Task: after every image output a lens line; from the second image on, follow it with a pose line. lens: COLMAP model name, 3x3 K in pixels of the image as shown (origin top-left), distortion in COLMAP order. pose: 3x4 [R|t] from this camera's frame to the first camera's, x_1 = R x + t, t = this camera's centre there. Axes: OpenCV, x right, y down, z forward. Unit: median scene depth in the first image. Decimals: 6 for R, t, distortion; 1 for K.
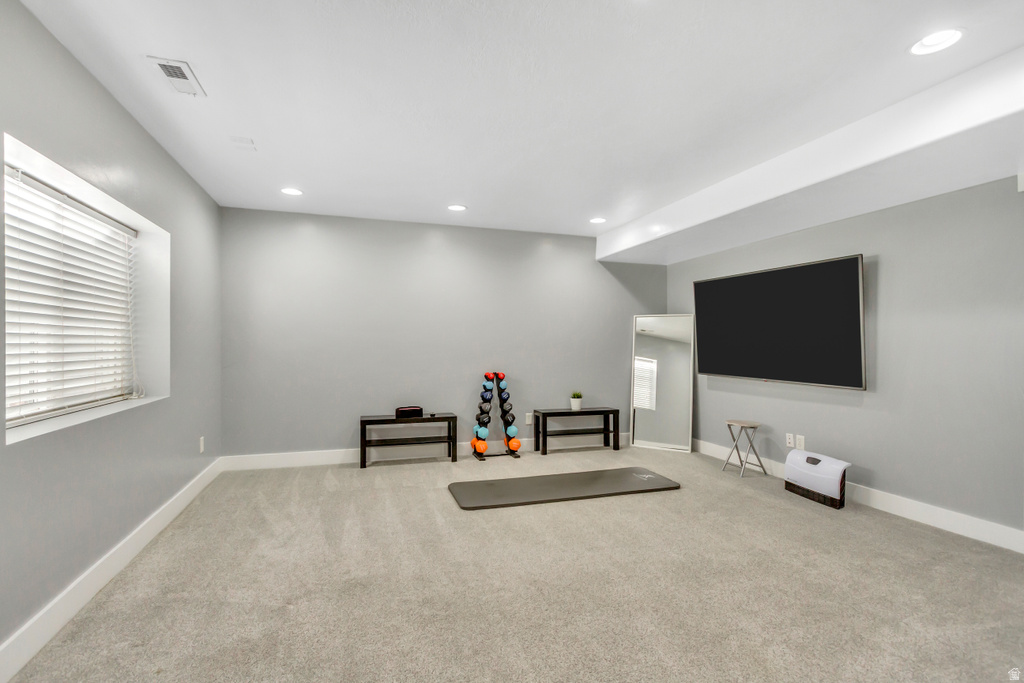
lens RADIAL K [[469.5, 0, 508.4], [0, 469.5, 343.1], [0, 0, 1]] dist [0.009130, -0.001225]
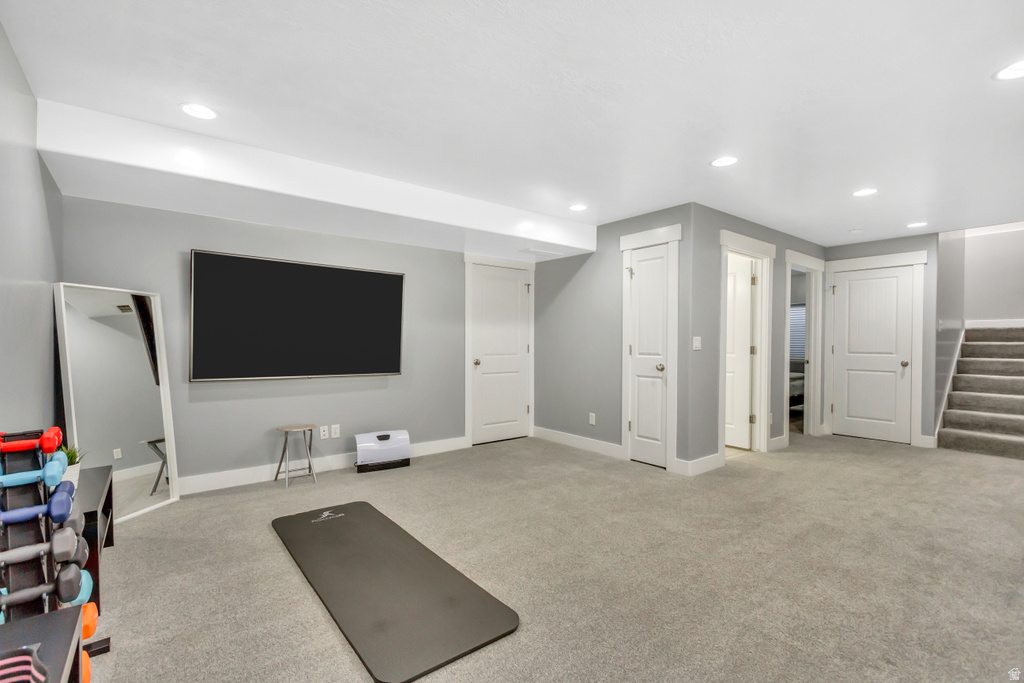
lens RADIAL K [[469.5, 0, 508.9], [0, 469.5, 341.9], [0, 0, 1]] dist [0.009130, -0.001225]
pose [[-0.343414, -0.010410, 0.939126, -0.561425], [-0.011354, 0.999912, 0.006932, -0.006197], [-0.939115, -0.008282, -0.343502, 1.061172]]
